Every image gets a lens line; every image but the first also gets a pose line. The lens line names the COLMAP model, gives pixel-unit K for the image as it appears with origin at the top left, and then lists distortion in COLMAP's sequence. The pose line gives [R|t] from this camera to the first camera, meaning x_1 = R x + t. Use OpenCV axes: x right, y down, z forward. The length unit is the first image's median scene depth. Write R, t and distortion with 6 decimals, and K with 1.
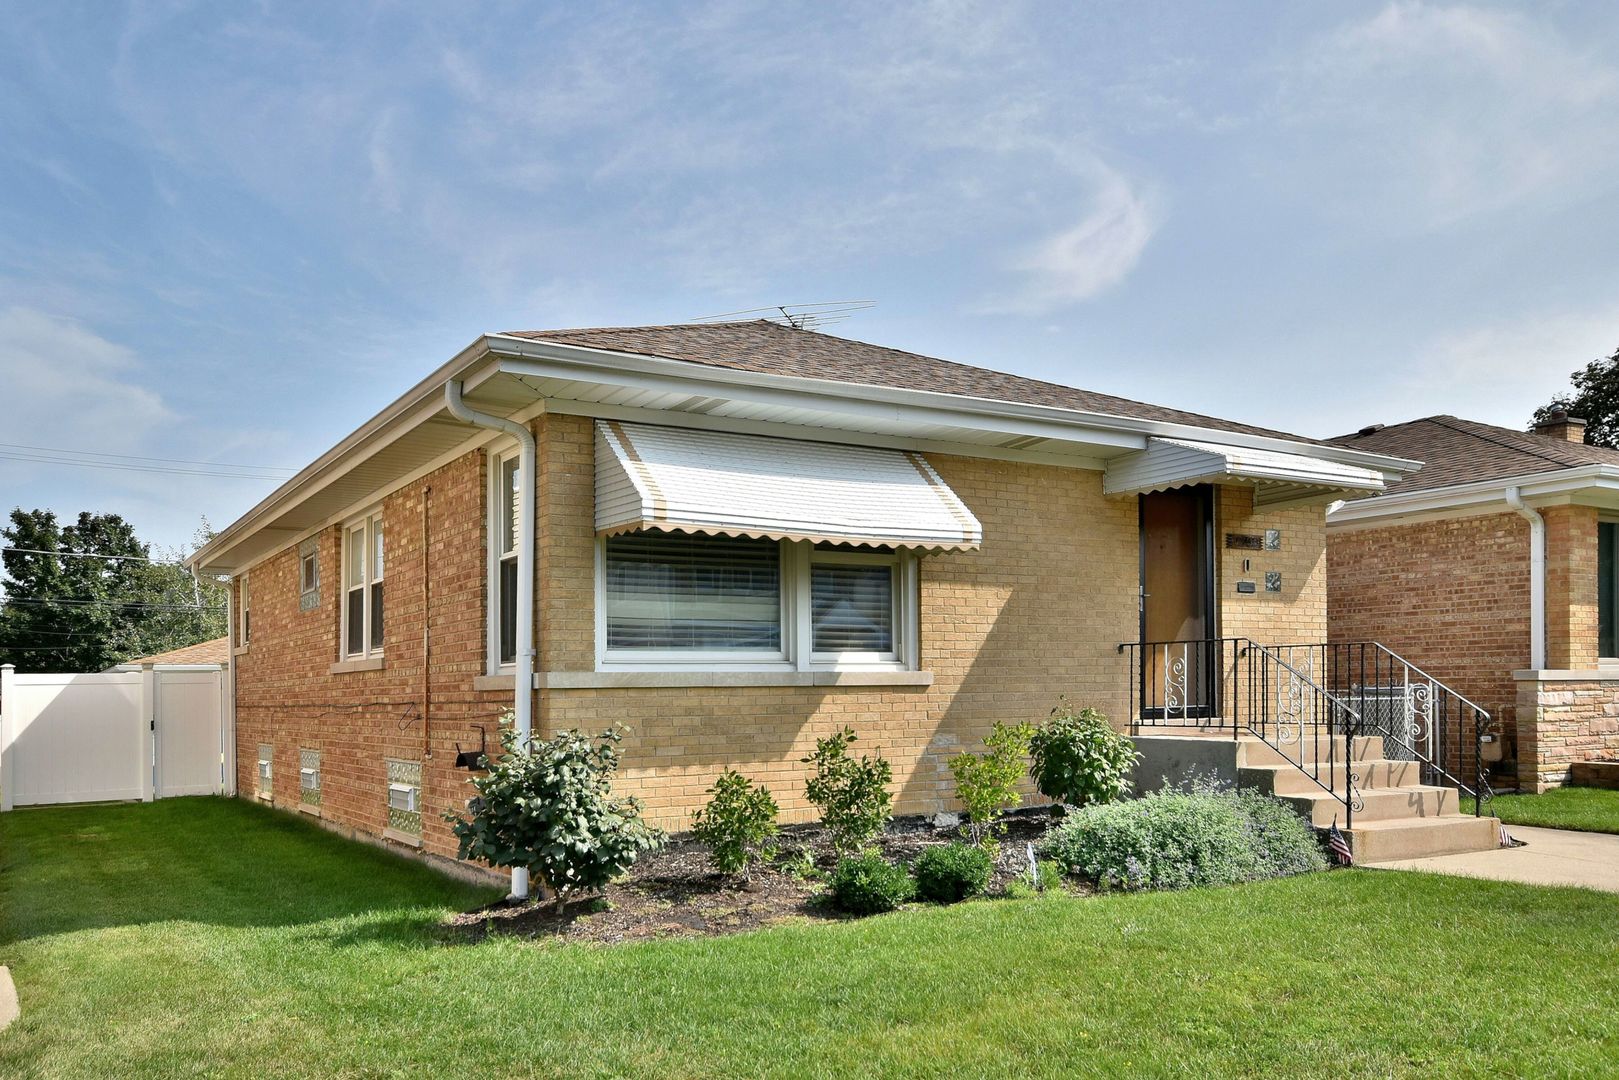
lens RADIAL K [[1240.0, 0, 809.5], [0, 1240.0, 540.0], [0, 0, 1]] dist [0.001767, 0.003026]
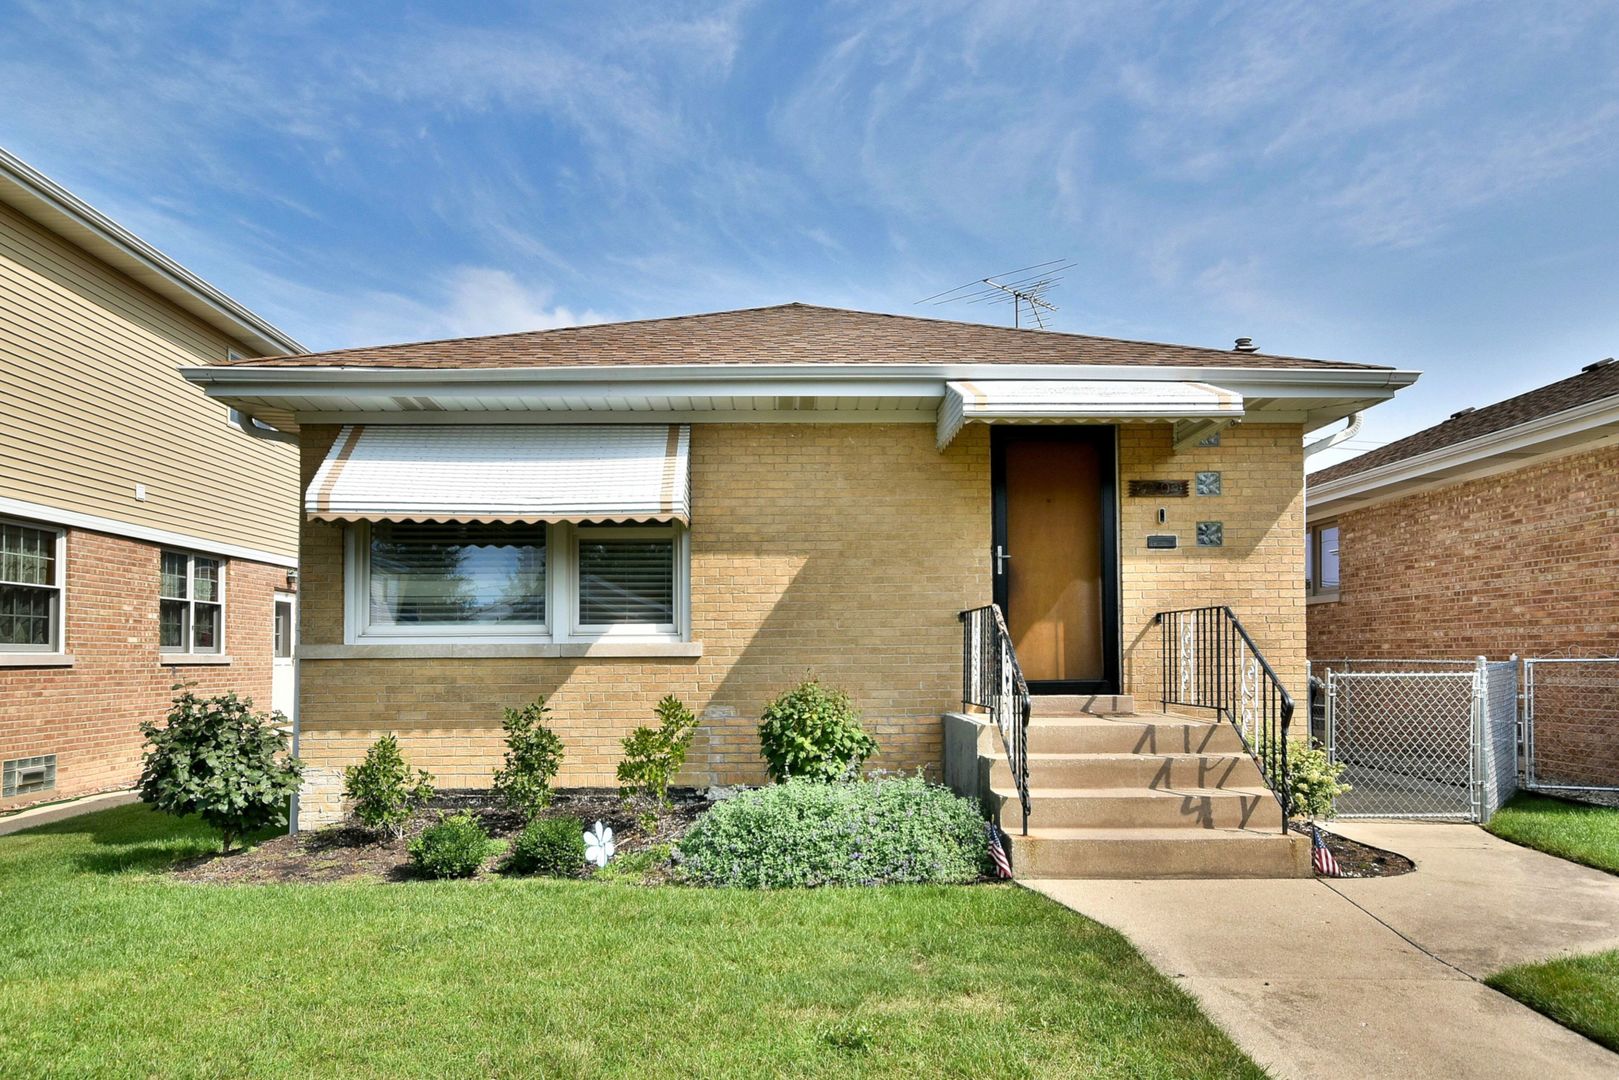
lens RADIAL K [[1150.6, 0, 815.4], [0, 1150.6, 498.1], [0, 0, 1]] dist [0.003399, -0.000168]
pose [[0.876593, -0.059416, -0.477550, 0.607508], [0.054012, 0.998226, -0.025053, 0.017690], [0.478191, -0.003833, 0.878247, 0.226390]]
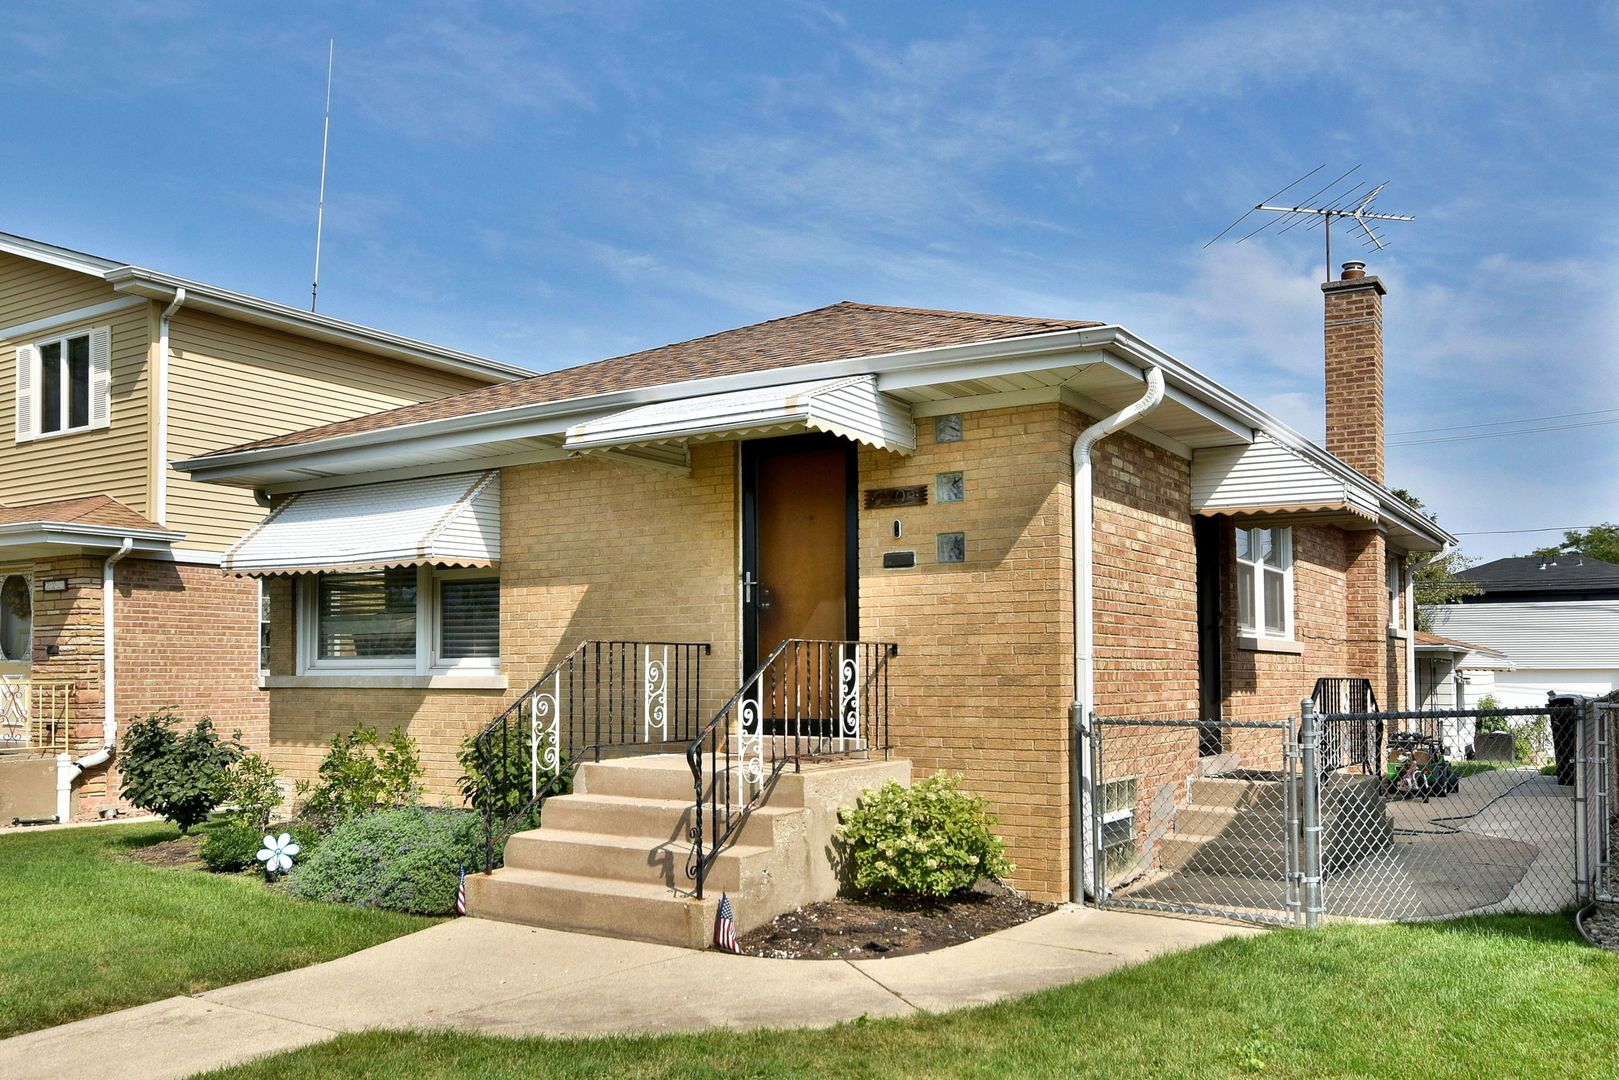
lens RADIAL K [[1303.0, 0, 802.4], [0, 1303.0, 486.9], [0, 0, 1]] dist [-0.000769, 0.000492]
pose [[0.459209, -0.116502, -0.880656, 1.166759], [0.104150, 0.991587, -0.076870, 0.056707], [0.882202, -0.056421, 0.467479, 0.693389]]
